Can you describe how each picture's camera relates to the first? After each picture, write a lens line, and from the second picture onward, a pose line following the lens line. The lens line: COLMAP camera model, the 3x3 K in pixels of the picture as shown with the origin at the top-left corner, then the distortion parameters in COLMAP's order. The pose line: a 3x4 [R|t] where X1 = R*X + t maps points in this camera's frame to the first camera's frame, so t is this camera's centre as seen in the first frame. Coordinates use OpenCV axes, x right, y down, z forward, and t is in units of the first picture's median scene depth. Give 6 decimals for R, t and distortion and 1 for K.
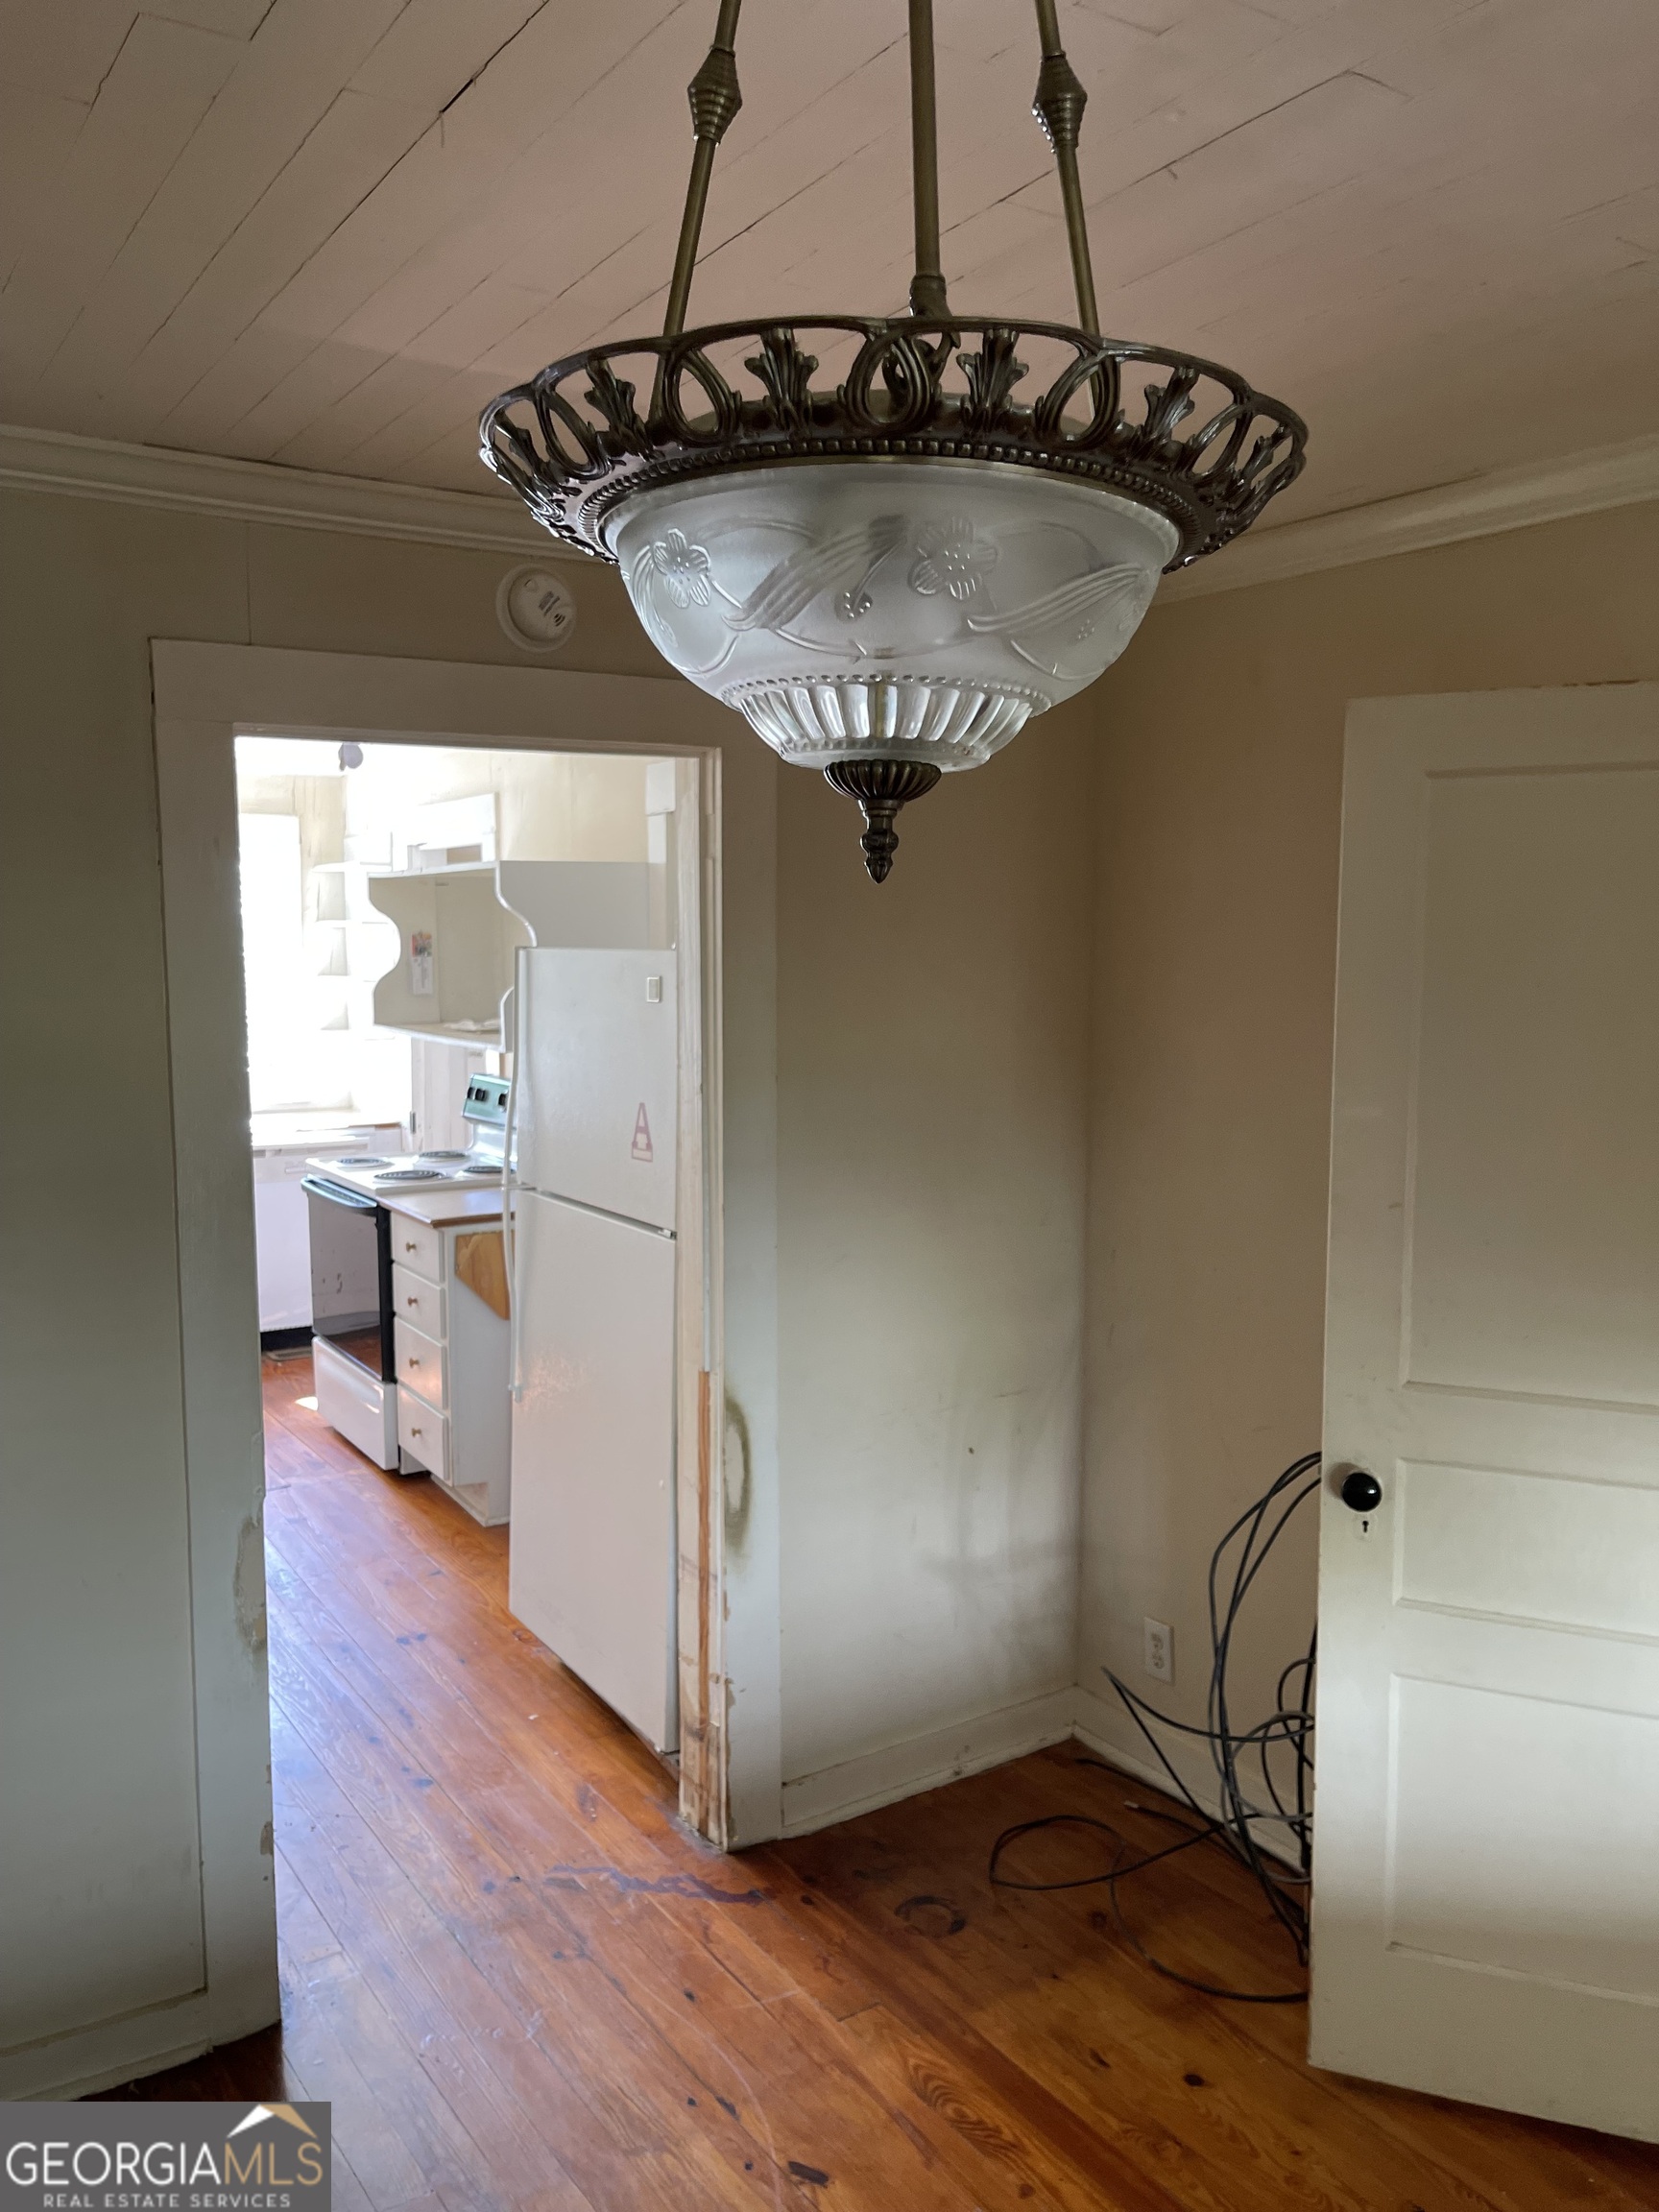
lens RADIAL K [[1676.6, 0, 829.5], [0, 1676.6, 1106.0], [0, 0, 1]] dist [0.057516, -0.062698]
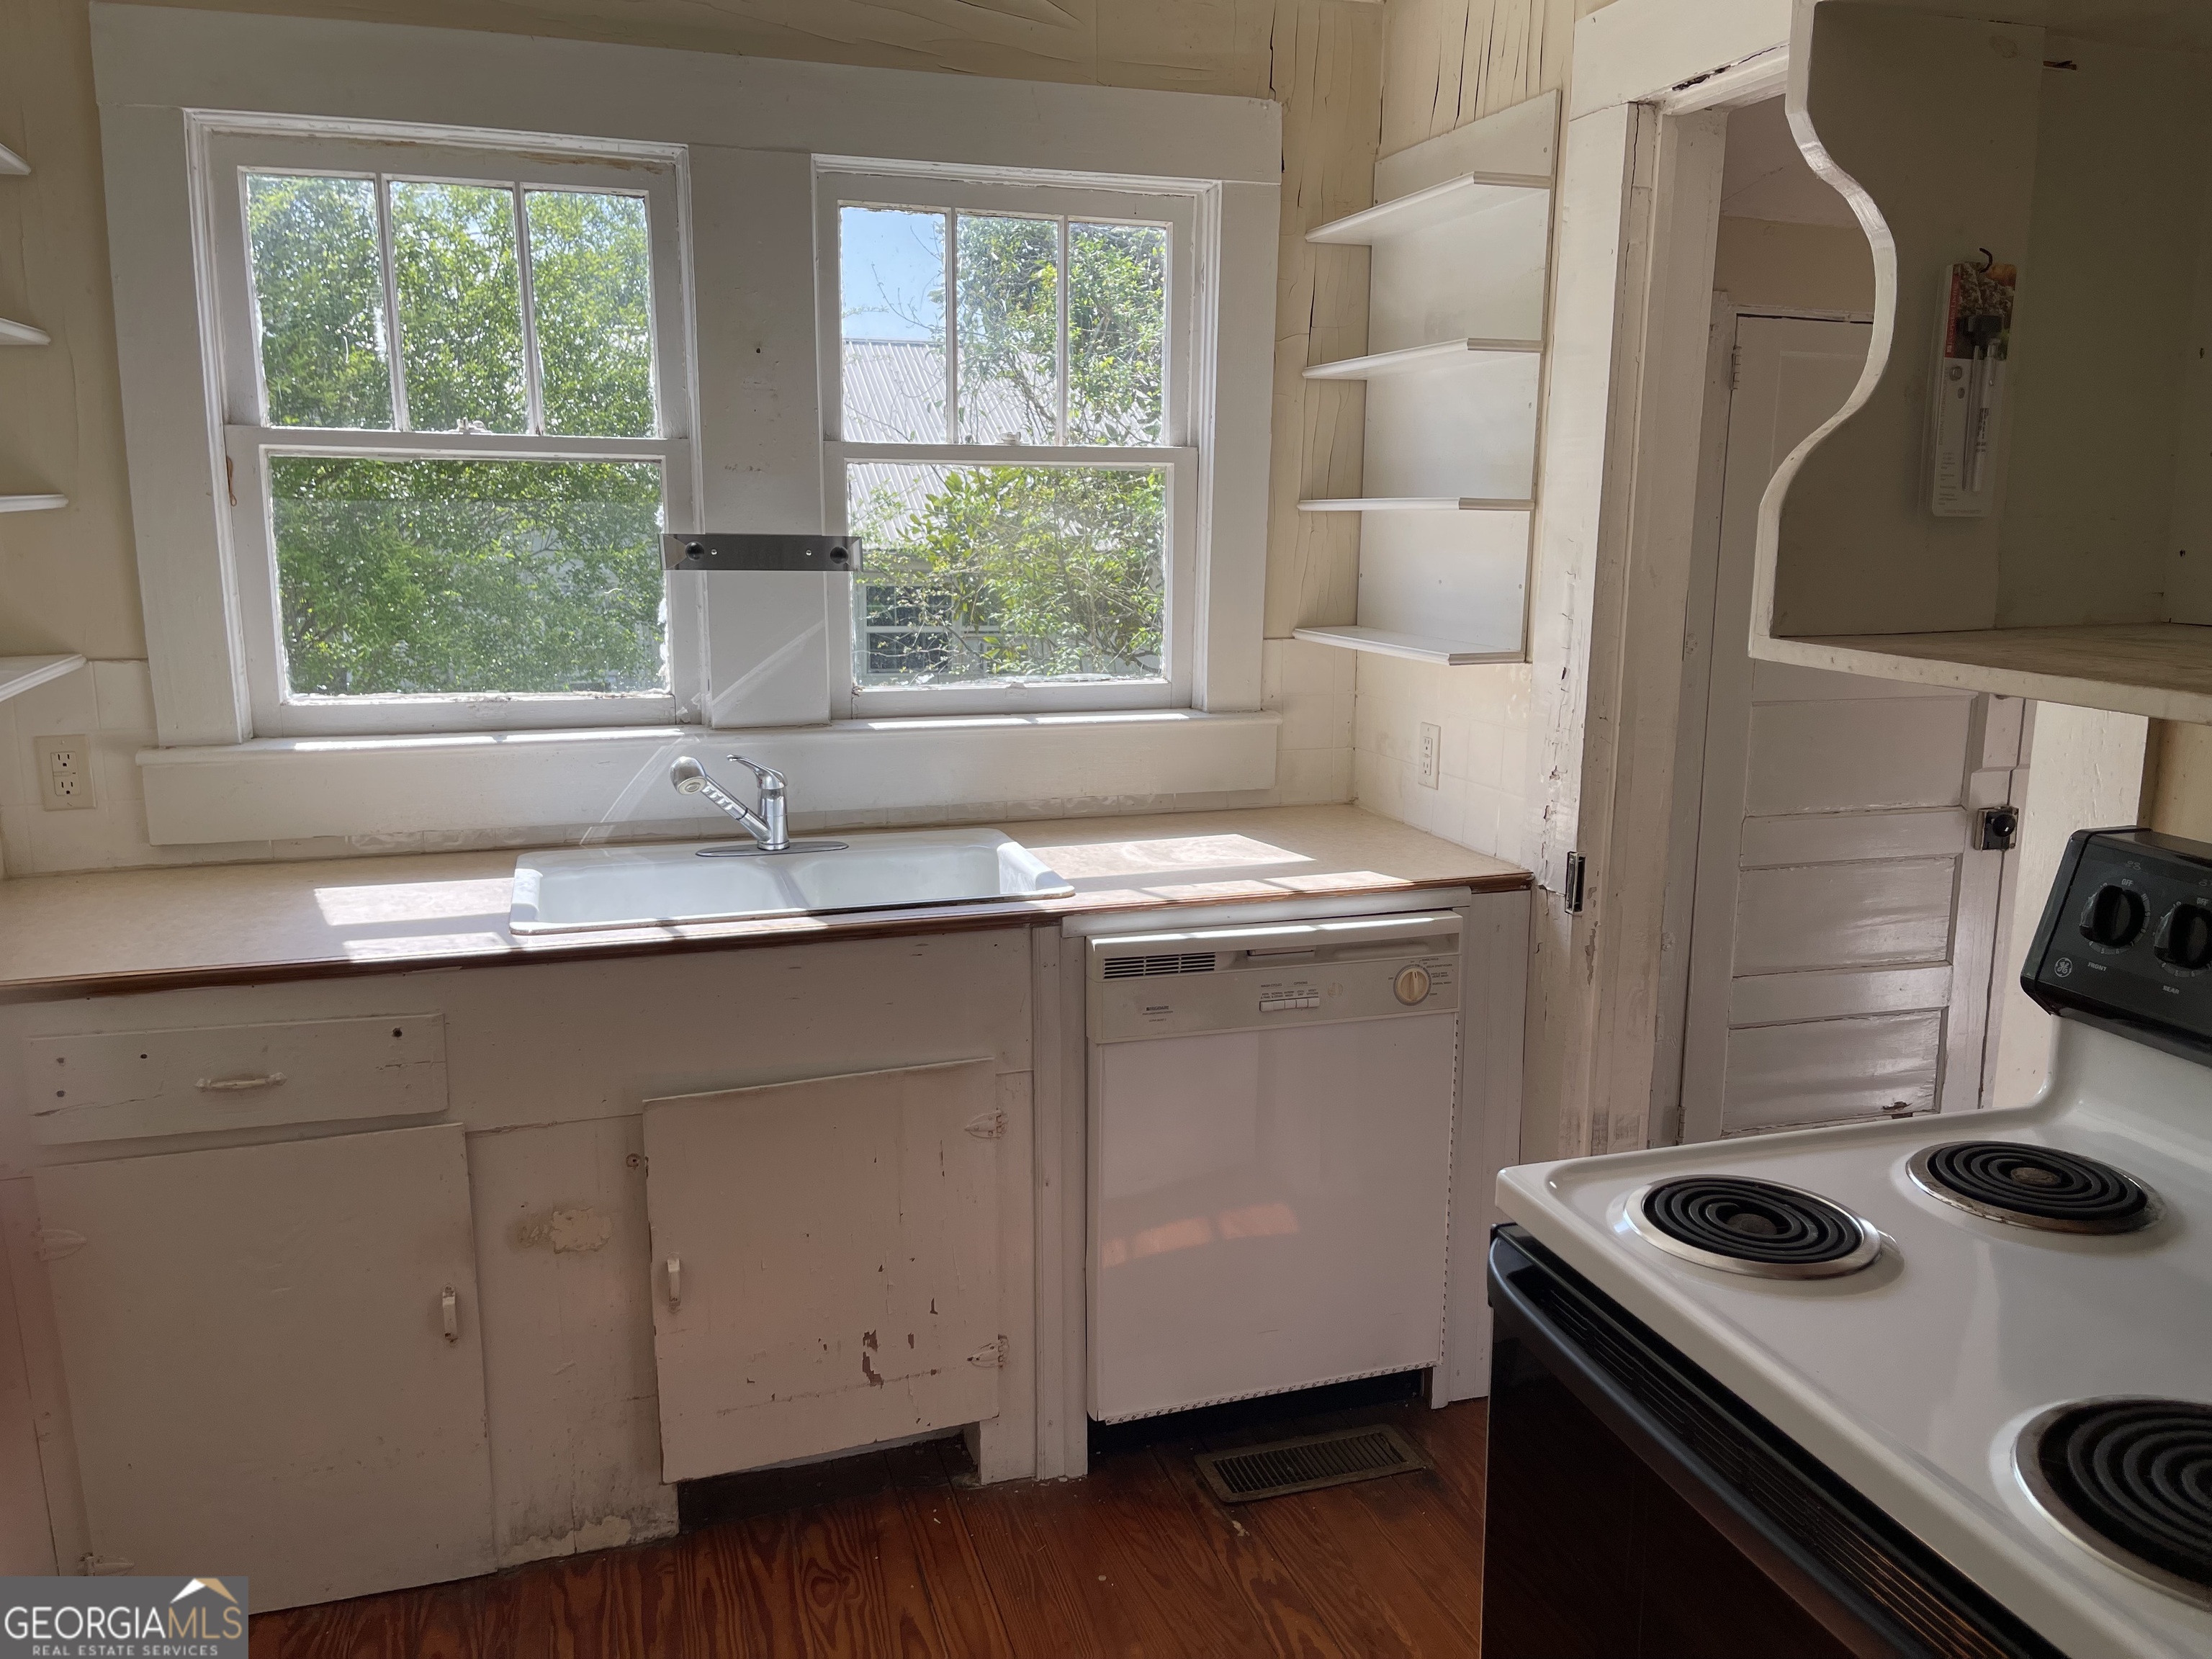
lens RADIAL K [[1649.9, 0, 1162.7], [0, 1649.9, 839.6], [0, 0, 1]] dist [0.062342, -0.075707]
pose [[0.965586, 0.066314, -0.251489, -0.502458], [-0.041917, 0.993987, 0.101161, -0.068985], [0.256685, -0.087137, 0.962559, 1.272430]]
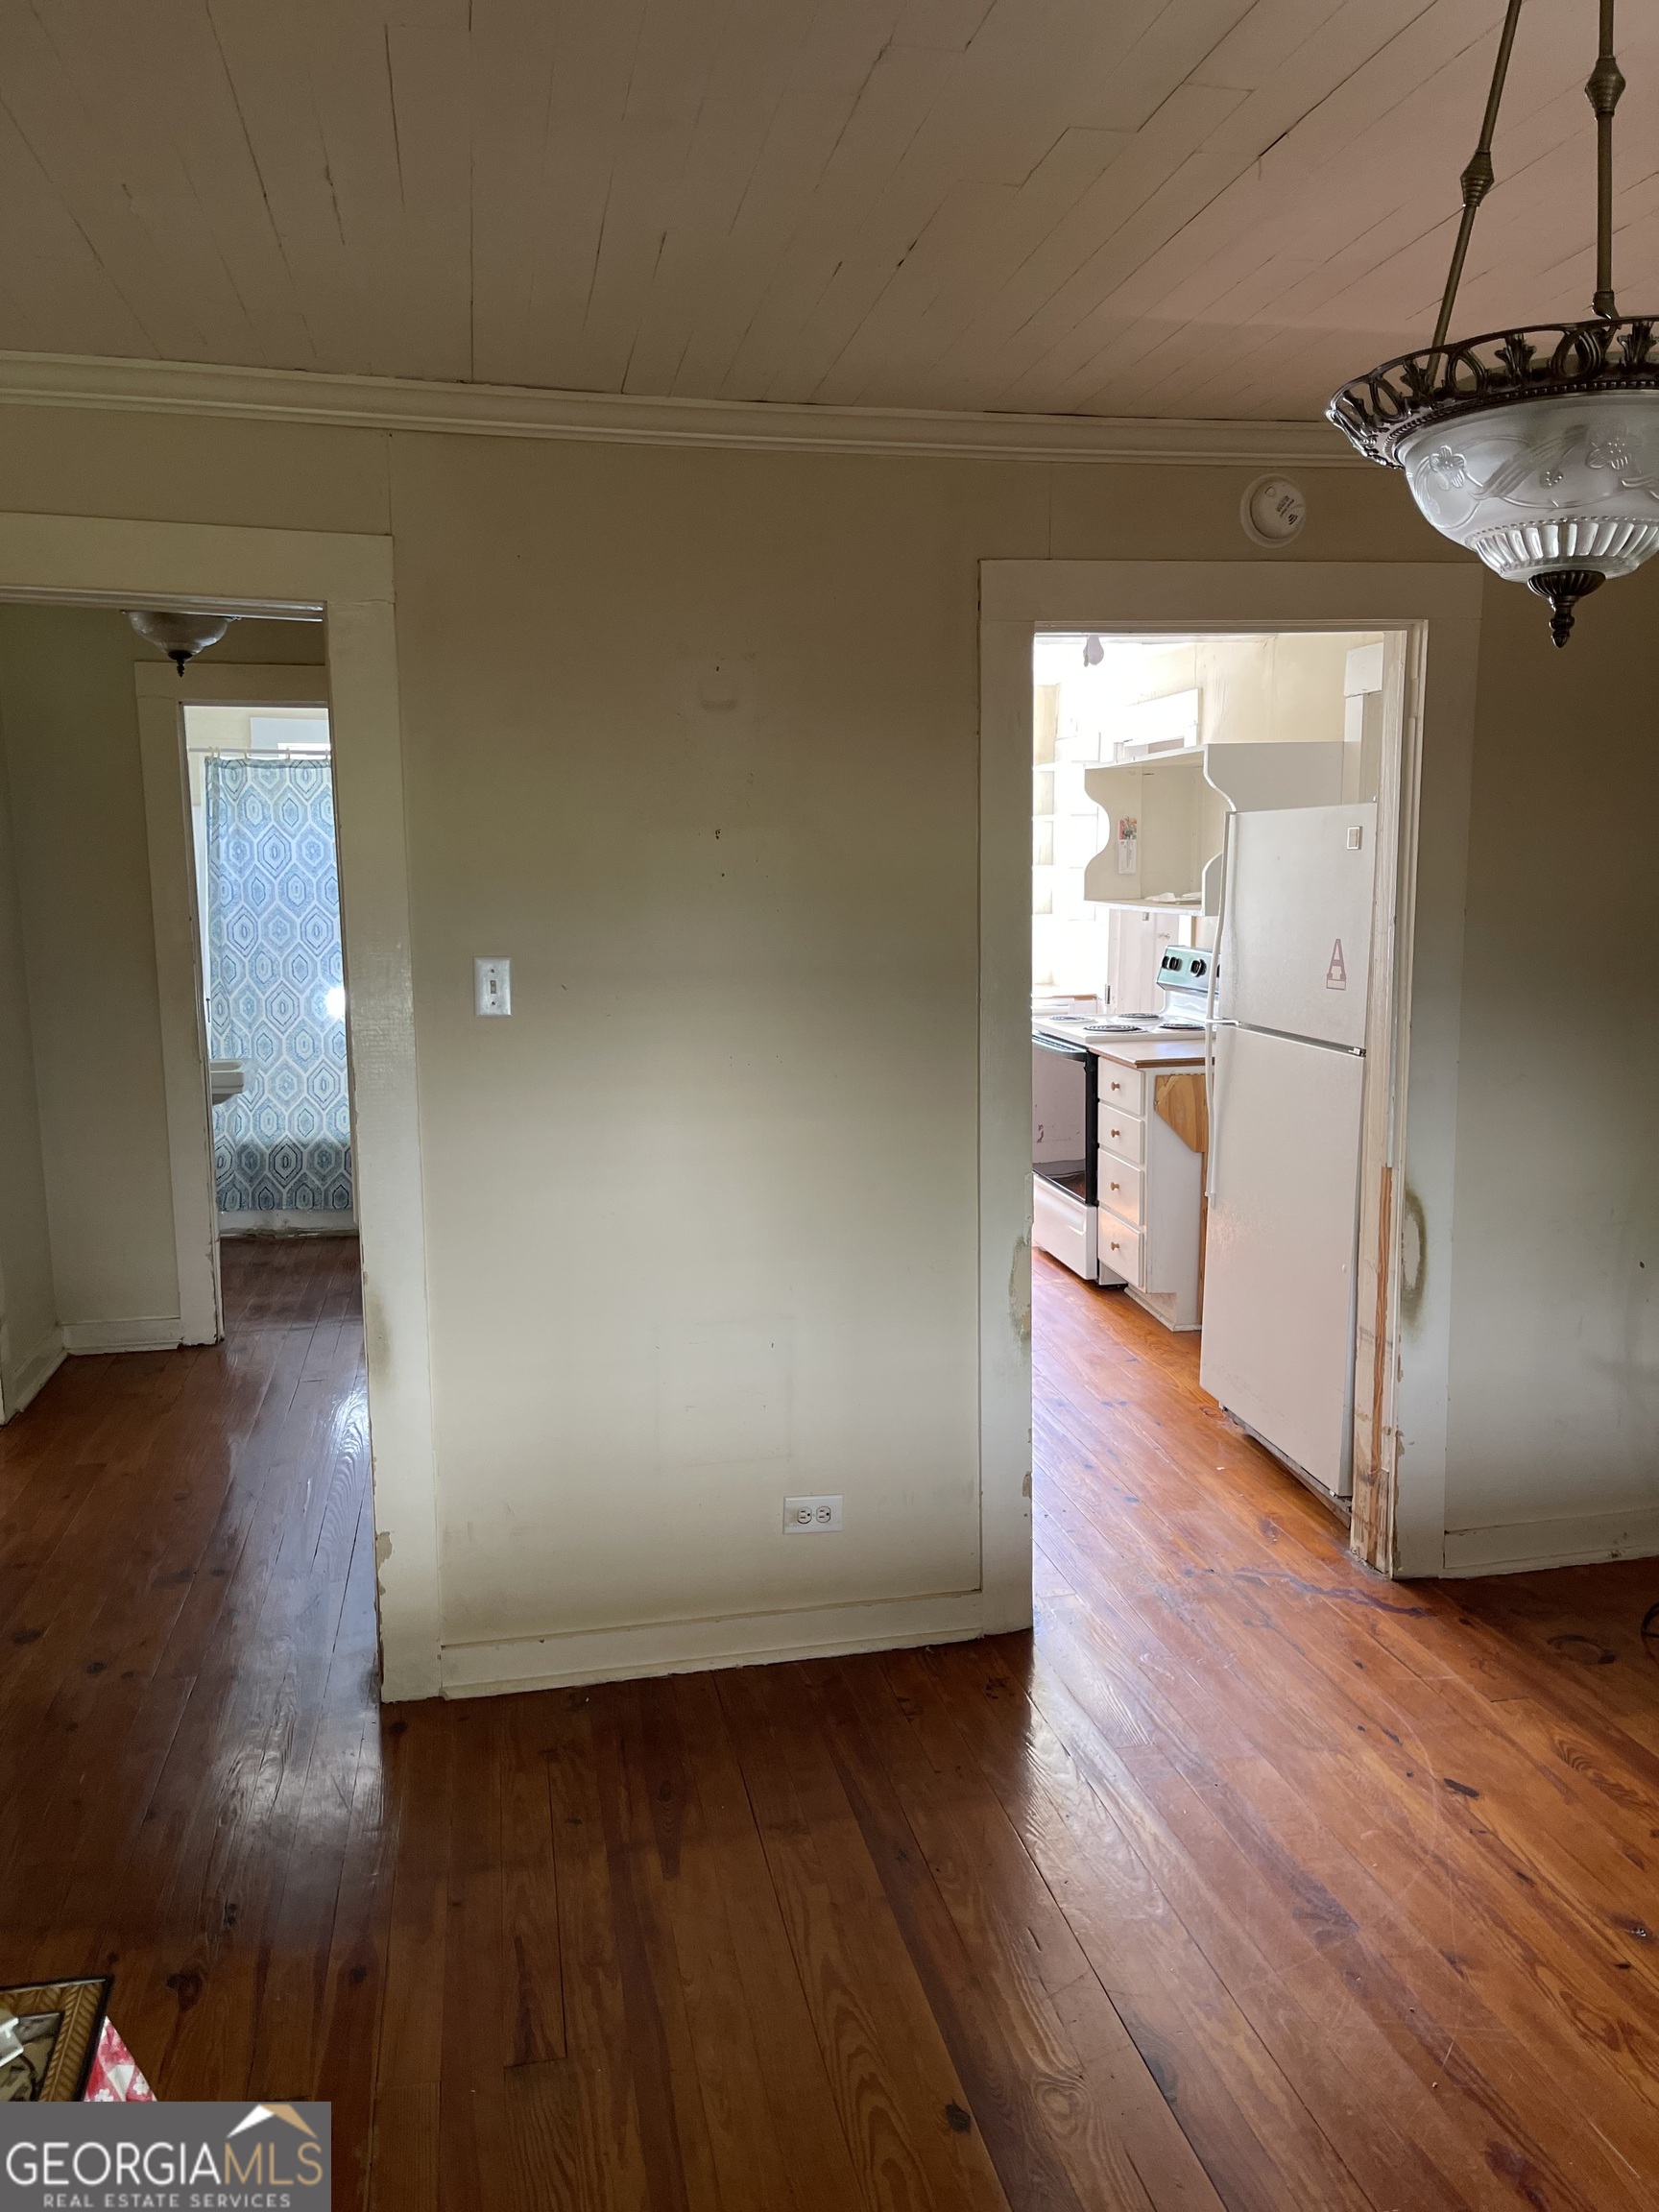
lens RADIAL K [[1692.3, 0, 850.1], [0, 1692.3, 1099.6], [0, 0, 1]] dist [0.061973, -0.067337]
pose [[0.932266, 0.041024, -0.359441, 0.000303], [-0.027004, 0.998669, 0.043942, 0.070912], [0.360765, -0.031259, 0.932133, -0.231613]]
